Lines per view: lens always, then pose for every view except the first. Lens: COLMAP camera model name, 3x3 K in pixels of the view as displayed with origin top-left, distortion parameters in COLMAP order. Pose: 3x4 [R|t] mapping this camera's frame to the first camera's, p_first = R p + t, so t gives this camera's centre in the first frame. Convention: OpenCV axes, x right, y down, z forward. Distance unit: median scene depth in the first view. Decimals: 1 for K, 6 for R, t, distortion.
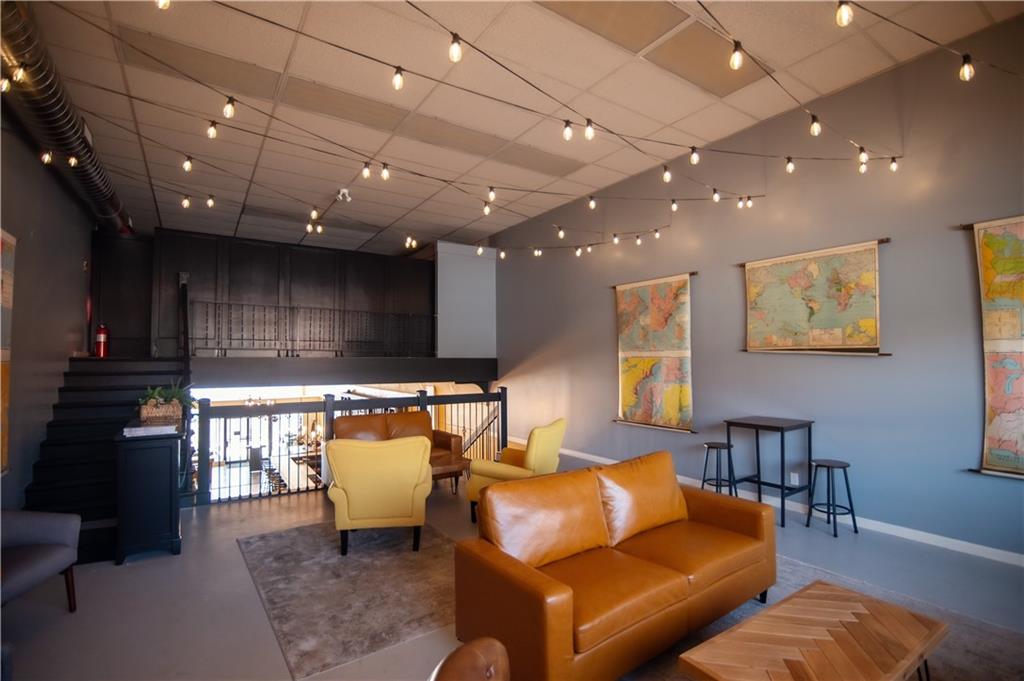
lens RADIAL K [[473.7, 0, 510.0], [0, 473.7, 344.0], [0, 0, 1]] dist [-0.019001, 0.000088]
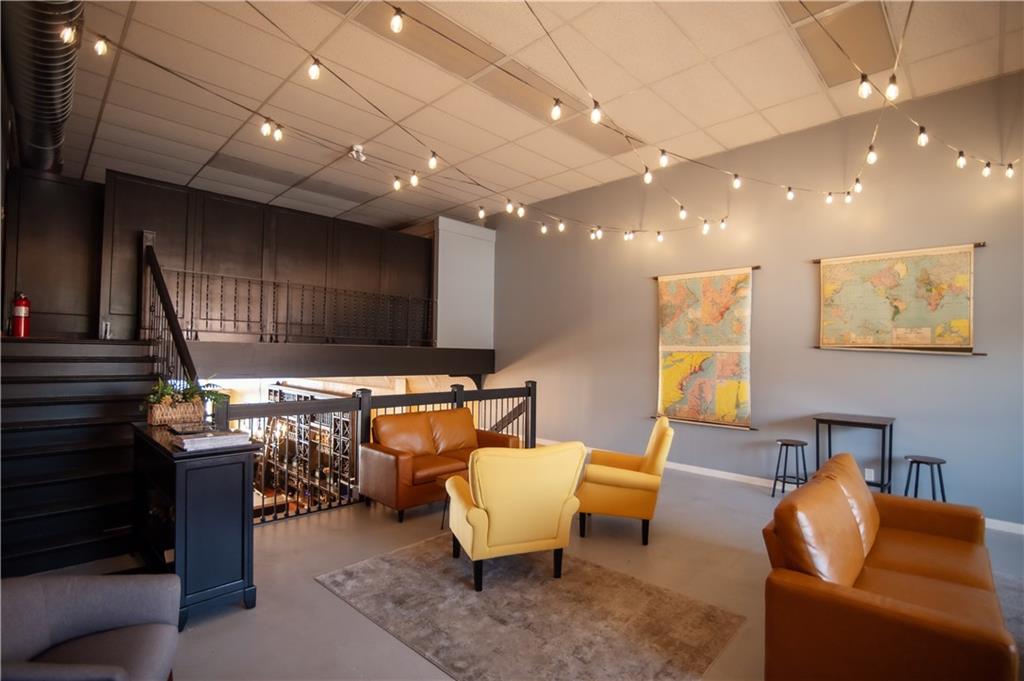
lens RADIAL K [[479.8, 0, 511.2], [0, 479.8, 343.5], [0, 0, 1]] dist [-0.018747, 0.000066]
pose [[0.979846, 0.023419, 0.198374, -0.301609], [-0.026504, 0.999565, 0.012908, 0.008885], [-0.197986, -0.017905, 0.980041, 0.126319]]
